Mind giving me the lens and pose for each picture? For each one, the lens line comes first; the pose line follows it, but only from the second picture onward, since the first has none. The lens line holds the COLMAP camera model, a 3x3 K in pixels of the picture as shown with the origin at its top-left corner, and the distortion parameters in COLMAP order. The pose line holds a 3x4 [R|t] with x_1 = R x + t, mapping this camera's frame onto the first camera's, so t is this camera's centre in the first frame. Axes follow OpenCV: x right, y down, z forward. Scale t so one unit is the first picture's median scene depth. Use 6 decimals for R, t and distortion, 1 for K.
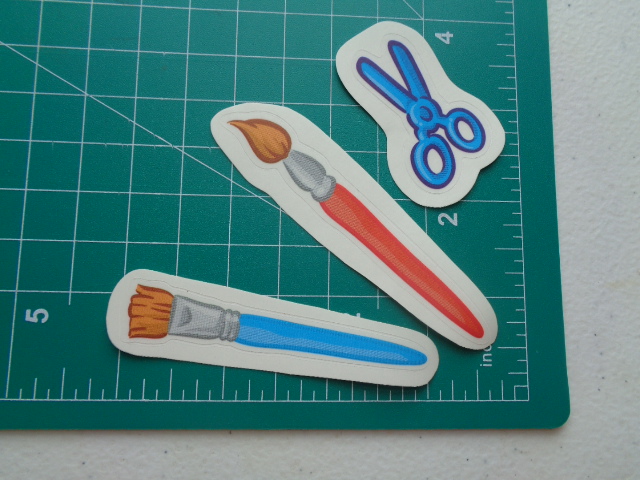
lens RADIAL K [[465.8, 0, 317.8], [0, 465.8, 238.7], [0, 0, 1]] dist [-0.008481, 0.001892]
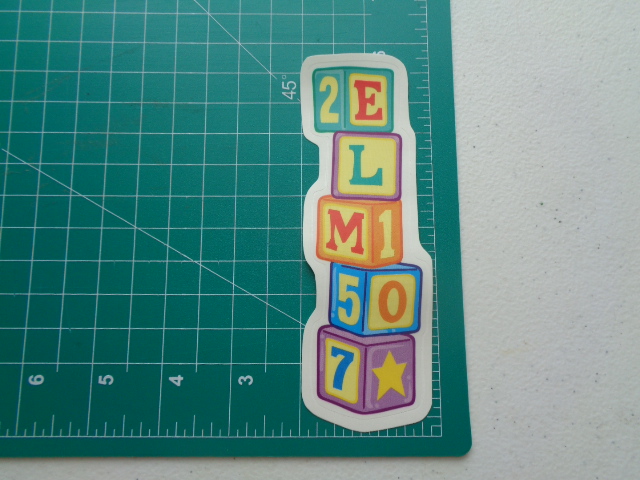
lens RADIAL K [[465.8, 0, 321.8], [0, 465.8, 241.7], [0, 0, 1]] dist [-0.008481, 0.001892]
pose [[0.998404, -0.021981, -0.052021, 0.171228], [0.020516, 0.999383, -0.028524, -0.210651], [0.052616, 0.027411, 0.998239, -0.450299]]
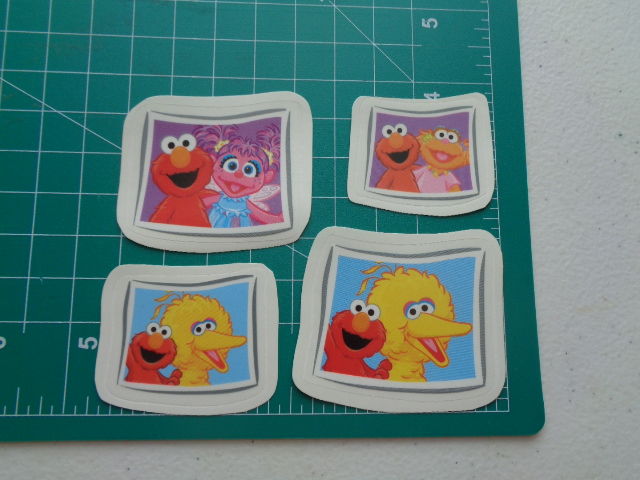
lens RADIAL K [[465.8, 0, 319.7], [0, 465.8, 241.7], [0, 0, 1]] dist [-0.008481, 0.001892]
pose [[0.999895, -0.012881, -0.006678, -0.005057], [0.012767, 0.999775, -0.016926, -0.060093], [0.006895, 0.016839, 0.999834, -0.168068]]
